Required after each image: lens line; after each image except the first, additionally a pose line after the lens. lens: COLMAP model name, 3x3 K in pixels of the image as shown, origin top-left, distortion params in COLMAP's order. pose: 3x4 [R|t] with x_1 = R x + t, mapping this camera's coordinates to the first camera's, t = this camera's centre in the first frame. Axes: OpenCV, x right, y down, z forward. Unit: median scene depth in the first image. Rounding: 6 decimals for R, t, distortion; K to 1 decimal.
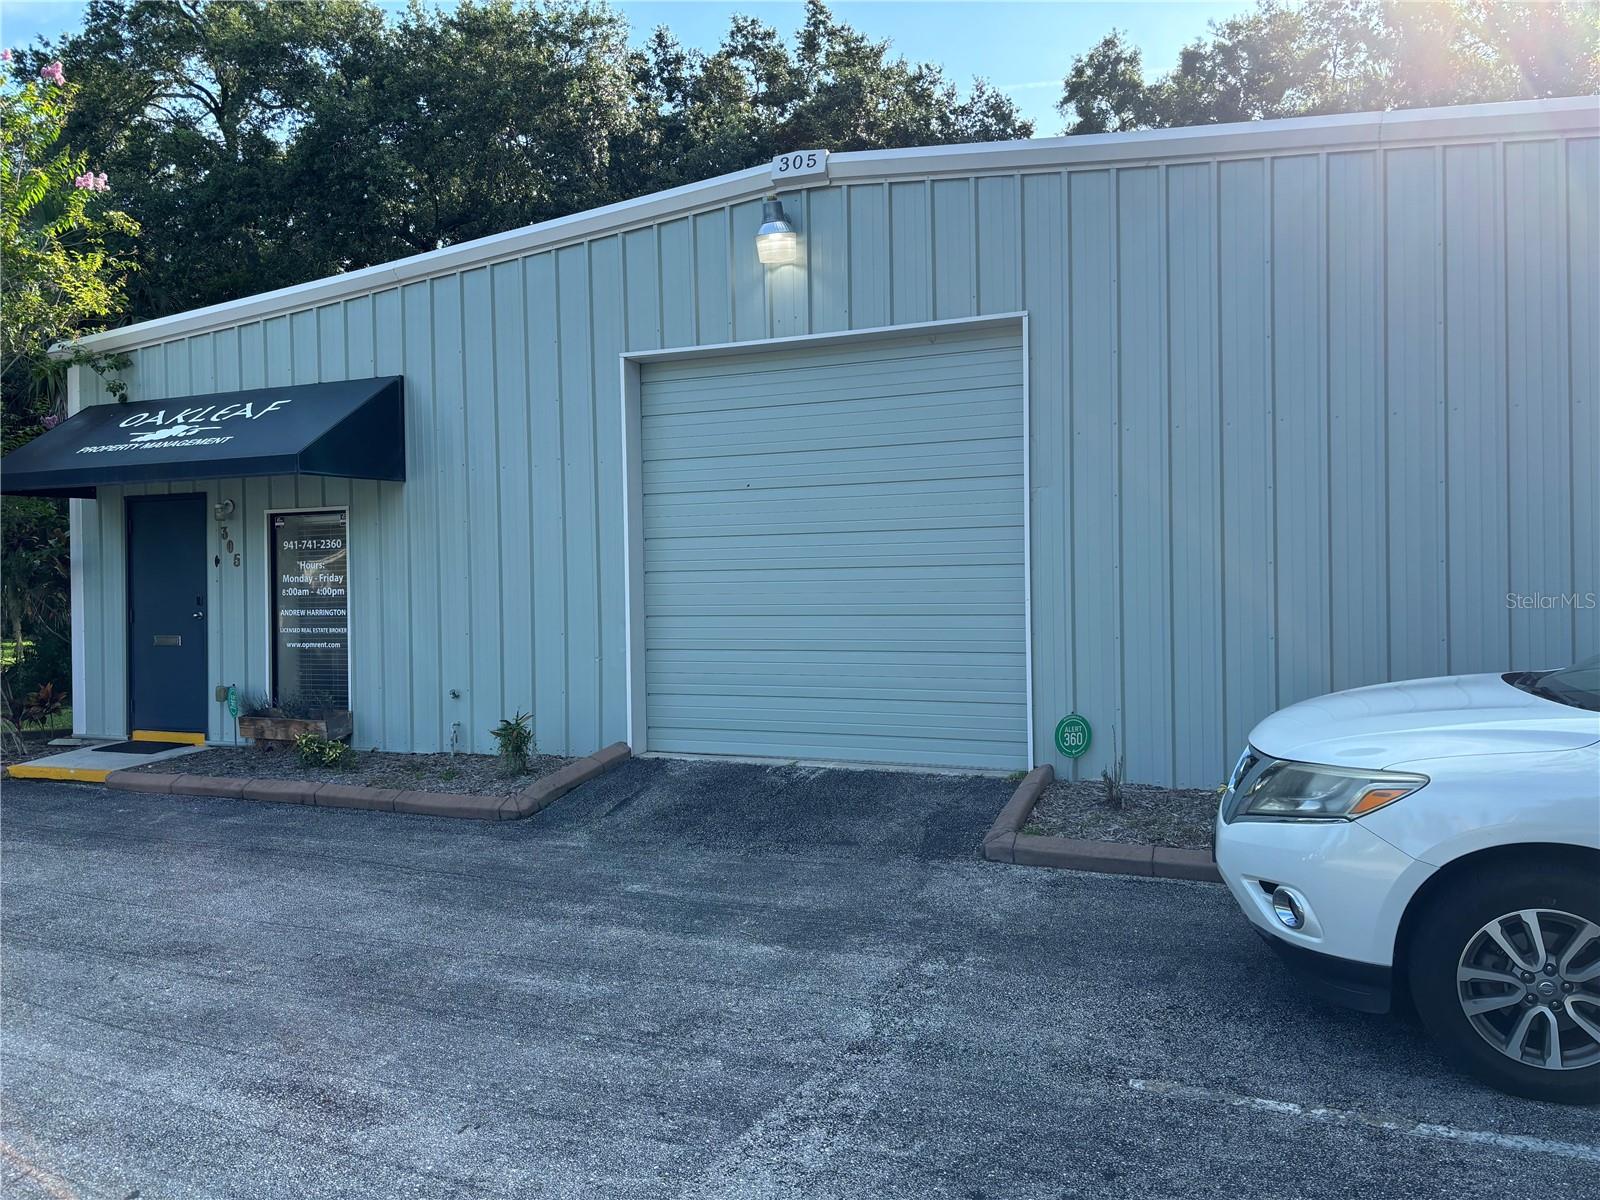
lens RADIAL K [[1226.2, 0, 800.0], [0, 1226.2, 600.0], [0, 0, 1]] dist [0.103865, -0.095259]
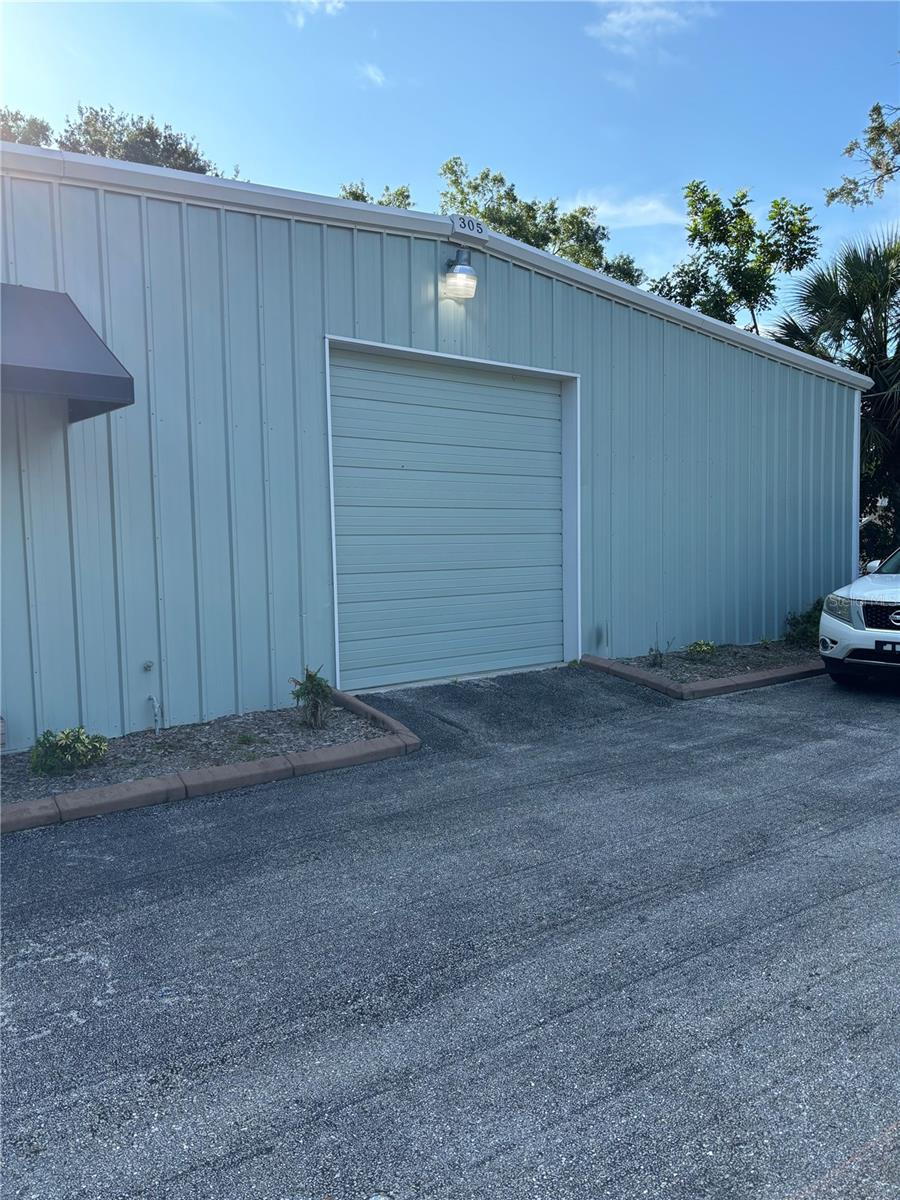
lens RADIAL K [[919.7, 0, 450.0], [0, 919.7, 600.0], [0, 0, 1]] dist [0.103865, -0.095259]
pose [[0.433247, -0.044302, 0.900186, -0.899123], [0.034926, 0.998866, 0.032350, 0.014846], [-0.900598, 0.017424, 0.434303, 0.572414]]
